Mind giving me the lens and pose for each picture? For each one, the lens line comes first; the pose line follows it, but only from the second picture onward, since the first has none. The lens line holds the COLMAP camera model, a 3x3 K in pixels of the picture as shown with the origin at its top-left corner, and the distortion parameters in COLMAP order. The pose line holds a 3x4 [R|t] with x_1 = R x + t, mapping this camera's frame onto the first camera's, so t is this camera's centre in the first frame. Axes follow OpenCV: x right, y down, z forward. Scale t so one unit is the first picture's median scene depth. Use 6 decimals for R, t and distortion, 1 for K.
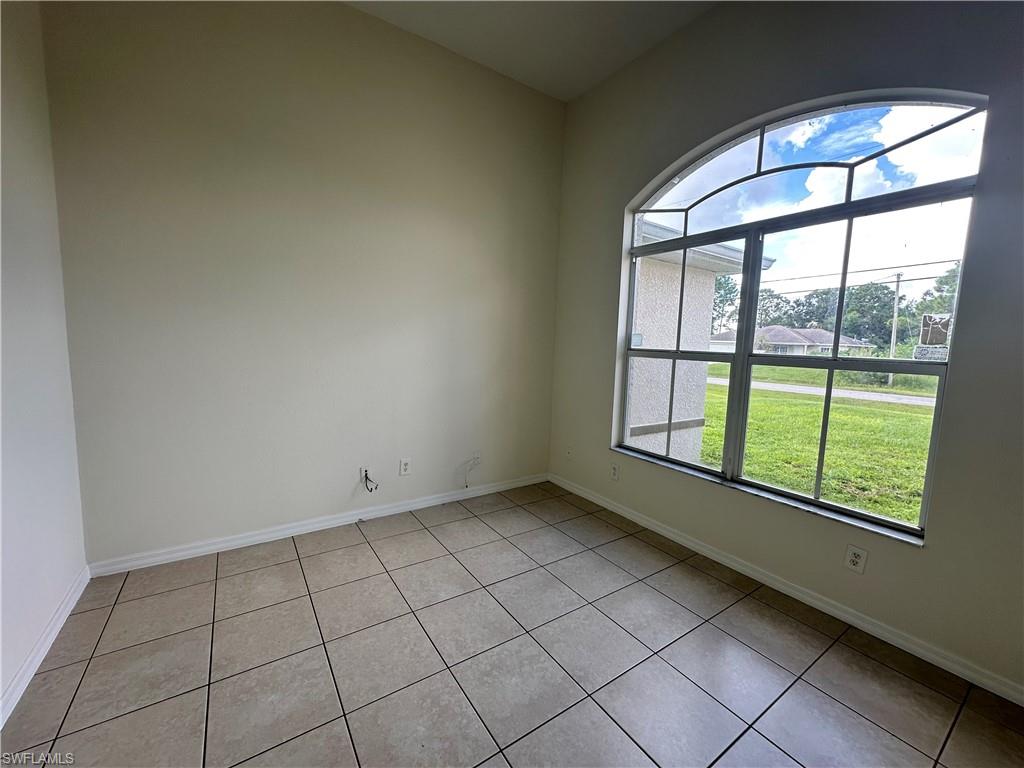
lens RADIAL K [[411.2, 0, 511.8], [0, 411.2, 382.4], [0, 0, 1]] dist [0.001092, 0.000027]
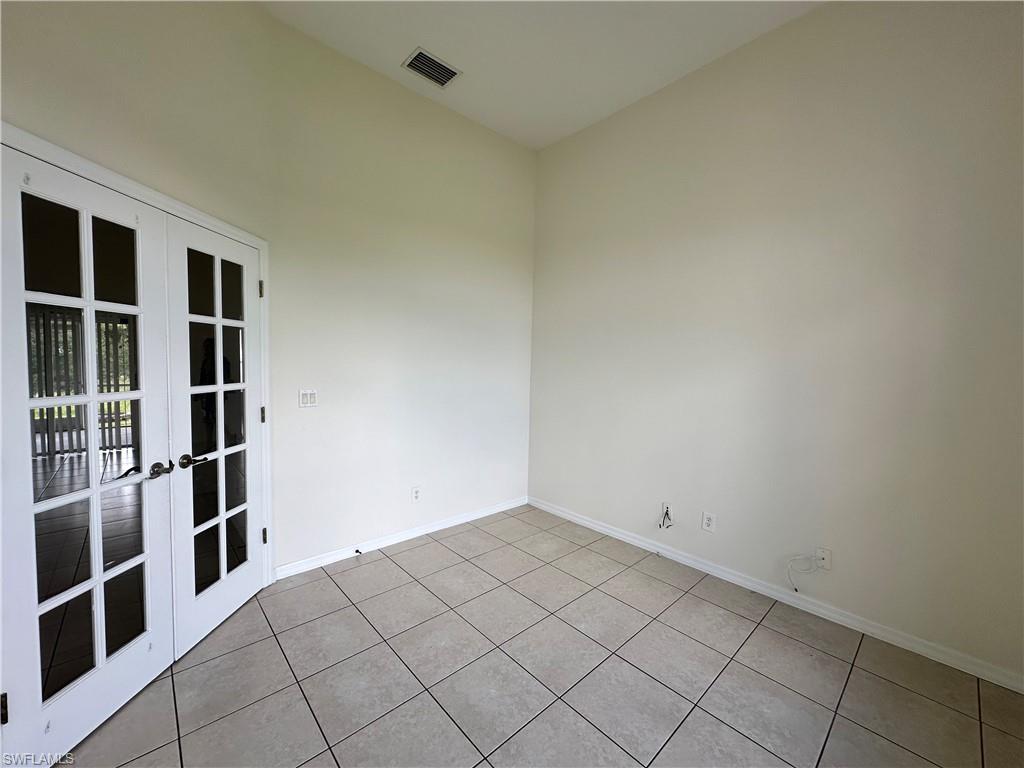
lens RADIAL K [[411.2, 0, 511.8], [0, 411.2, 382.4], [0, 0, 1]] dist [0.001092, 0.000027]
pose [[0.142179, 0.021286, -0.989612, 0.669939], [-0.117280, 0.993089, 0.004511, -0.058506], [0.982868, 0.115420, 0.143693, 0.502869]]
